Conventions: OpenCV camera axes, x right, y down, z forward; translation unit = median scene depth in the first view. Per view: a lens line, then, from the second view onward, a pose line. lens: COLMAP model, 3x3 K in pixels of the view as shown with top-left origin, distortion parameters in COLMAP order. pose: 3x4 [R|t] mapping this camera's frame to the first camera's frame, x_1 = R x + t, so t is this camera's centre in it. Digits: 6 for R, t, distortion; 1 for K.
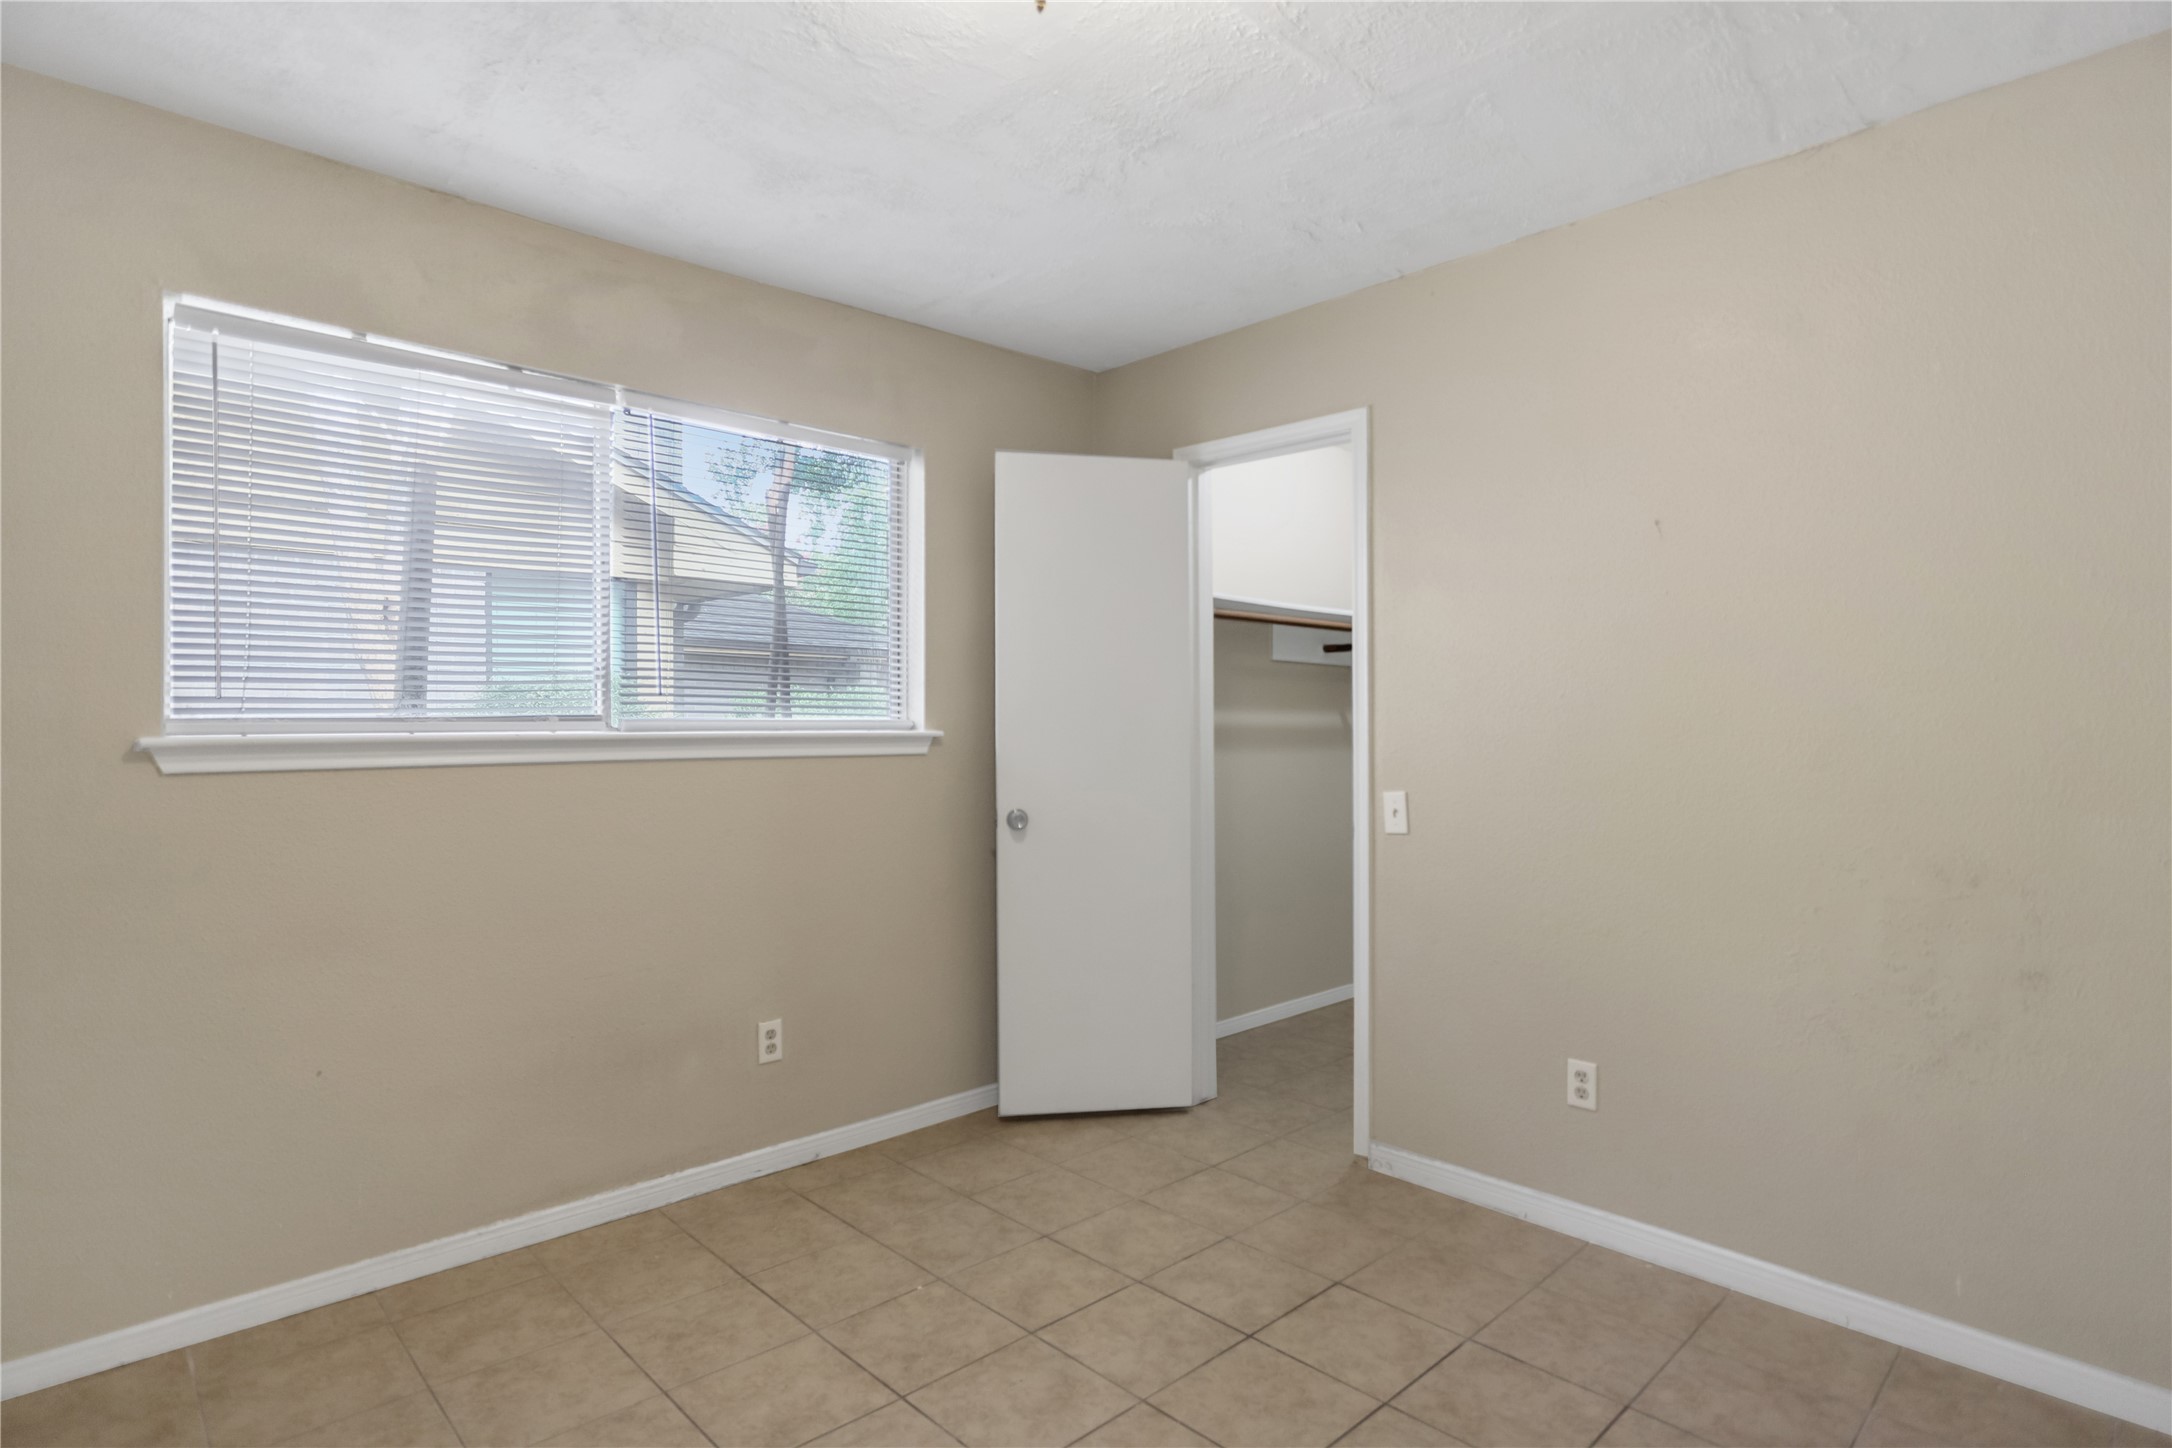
lens RADIAL K [[1070.9, 0, 1086.0], [0, 1070.9, 724.0], [0, 0, 1]] dist [-0.043907, 0.020161]
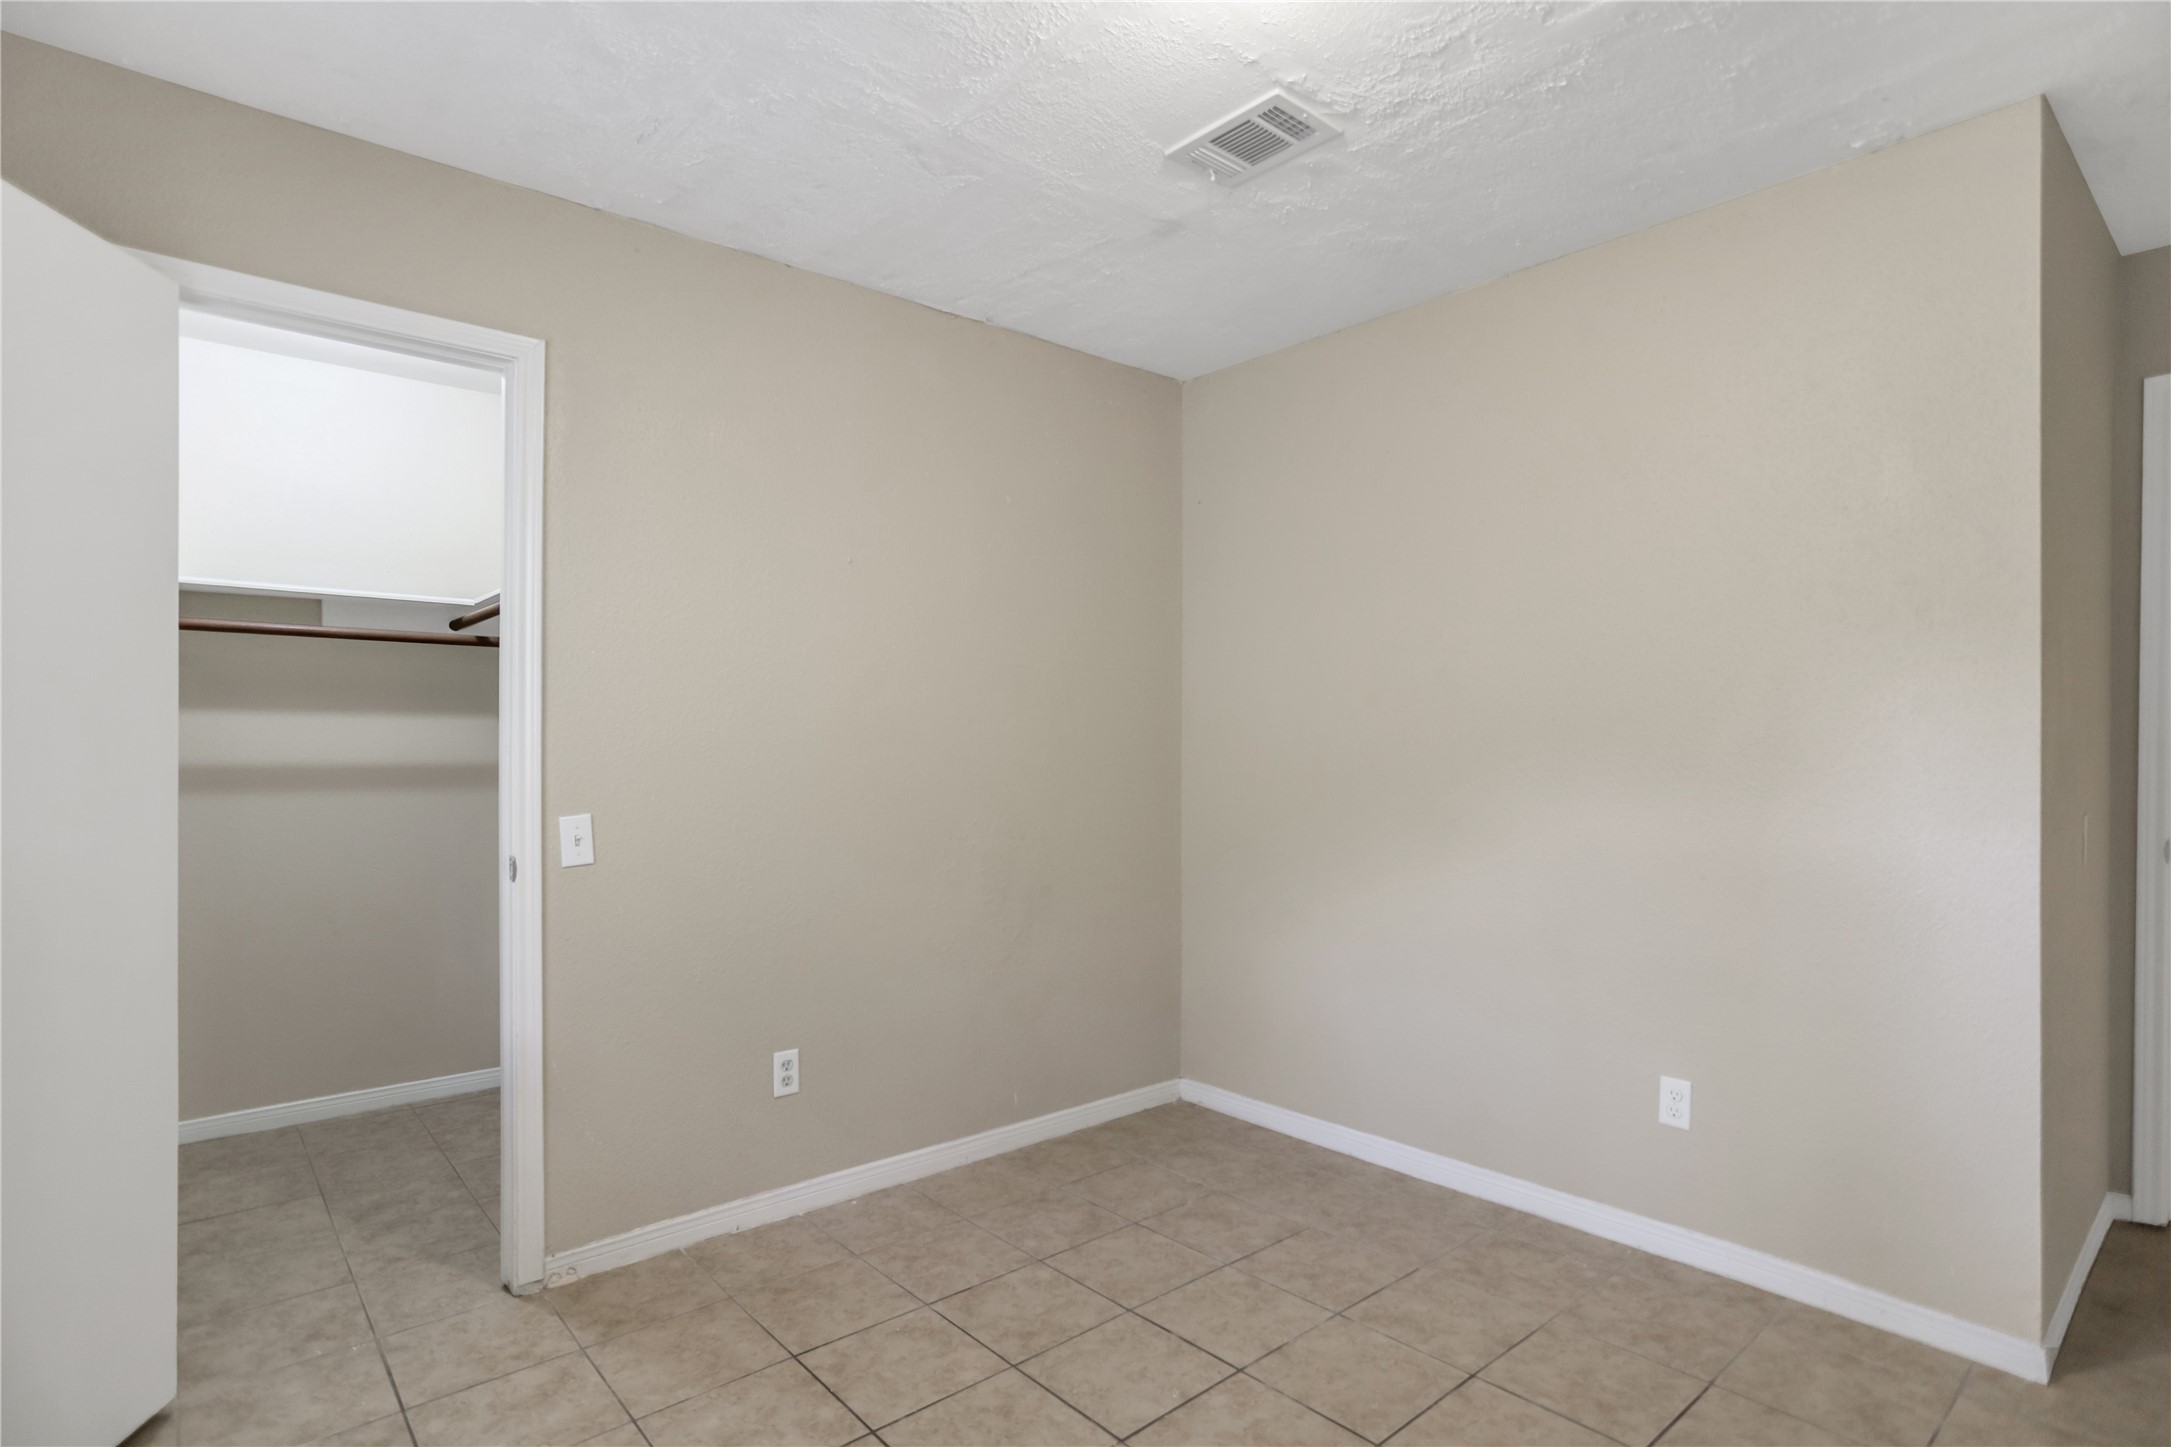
lens RADIAL K [[1070.5, 0, 1085.5], [0, 1070.5, 723.5], [0, 0, 1]] dist [-0.043907, 0.020161]
pose [[0.070111, 0.010551, 0.997483, -0.566984], [0.002240, 0.999940, -0.010735, 0.001481], [-0.997537, 0.002987, 0.070084, 0.609272]]
